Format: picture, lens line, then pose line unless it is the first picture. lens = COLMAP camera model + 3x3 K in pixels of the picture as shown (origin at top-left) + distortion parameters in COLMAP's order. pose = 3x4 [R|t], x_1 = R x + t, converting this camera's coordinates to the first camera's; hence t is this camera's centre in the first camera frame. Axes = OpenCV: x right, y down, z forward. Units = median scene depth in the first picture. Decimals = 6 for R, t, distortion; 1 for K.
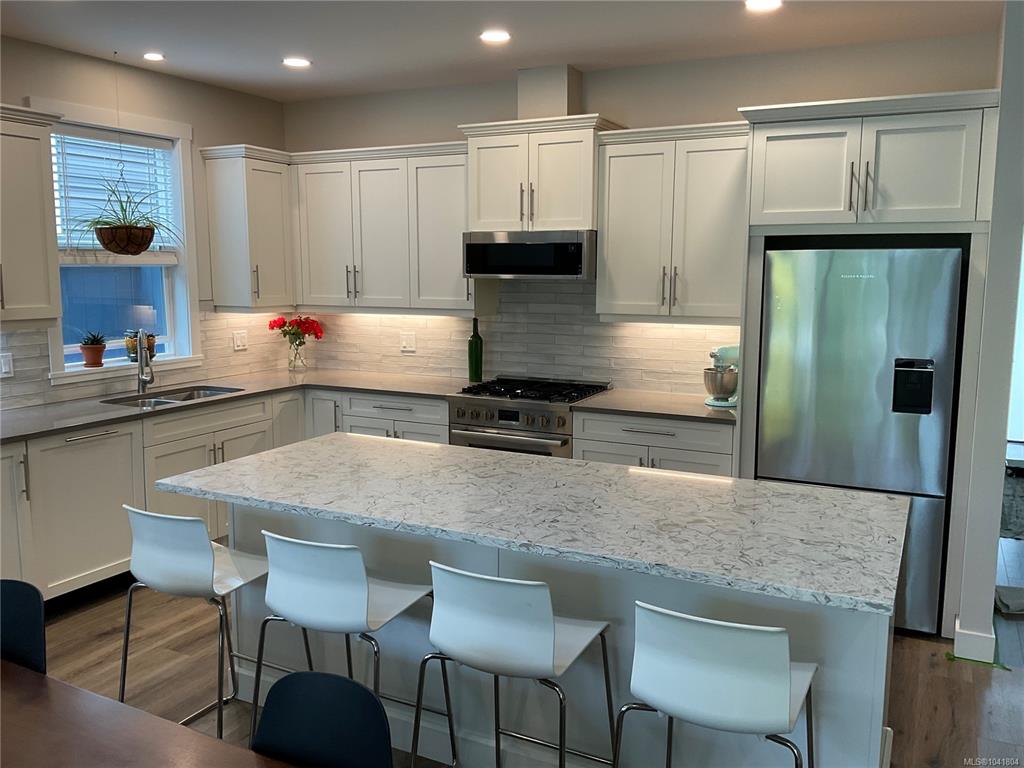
lens RADIAL K [[840.5, 0, 501.0], [0, 840.5, 383.1], [0, 0, 1]] dist [0.046455, -0.046631]
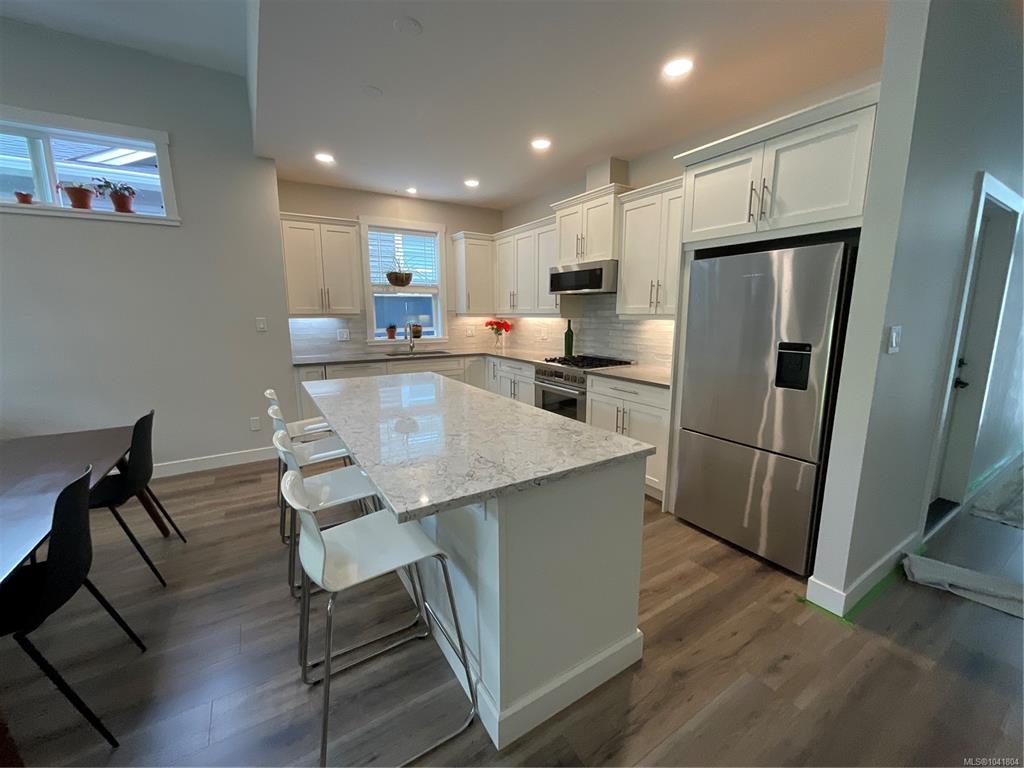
lens RADIAL K [[410.6, 0, 513.1], [0, 410.6, 383.0], [0, 0, 1]] dist [0.002826, 0.000495]
pose [[0.858287, 0.083368, -0.506354, 0.350659], [-0.066021, 0.996454, 0.052151, 0.018146], [0.508906, -0.011331, 0.860747, 0.243285]]
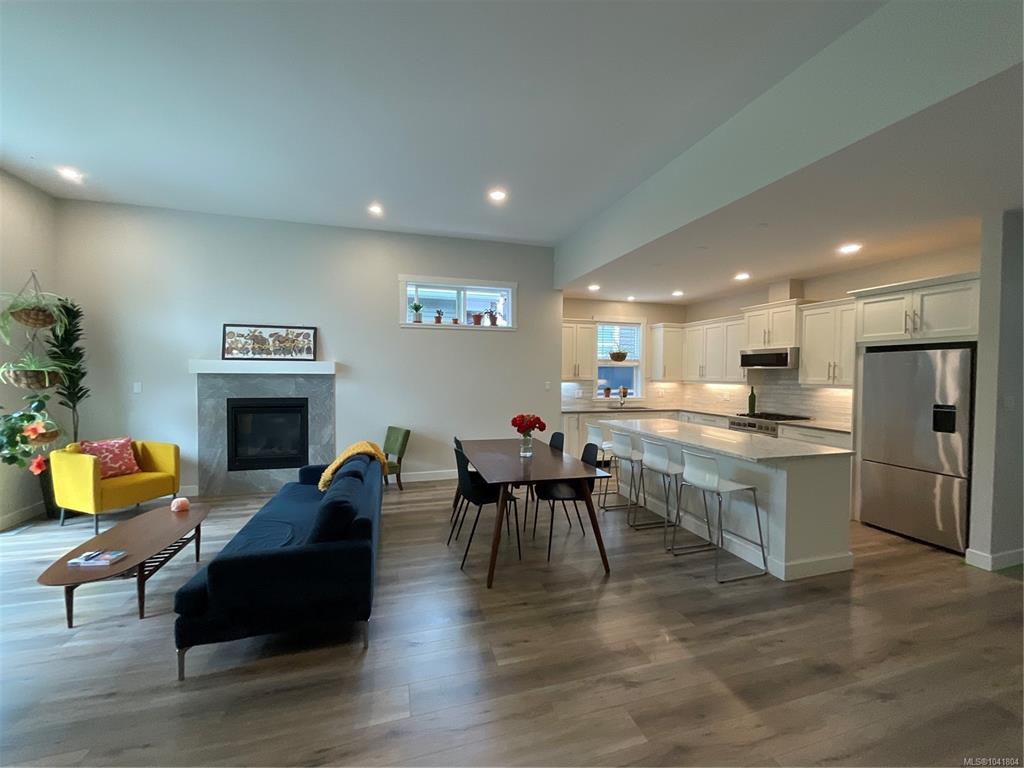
lens RADIAL K [[410.6, 0, 514.5], [0, 410.6, 385.5], [0, 0, 1]] dist [0.002826, 0.000495]
pose [[0.694073, 0.024588, -0.719484, 0.380560], [-0.104252, 0.992315, -0.066658, 0.075200], [0.712316, 0.121273, 0.691303, -0.304480]]
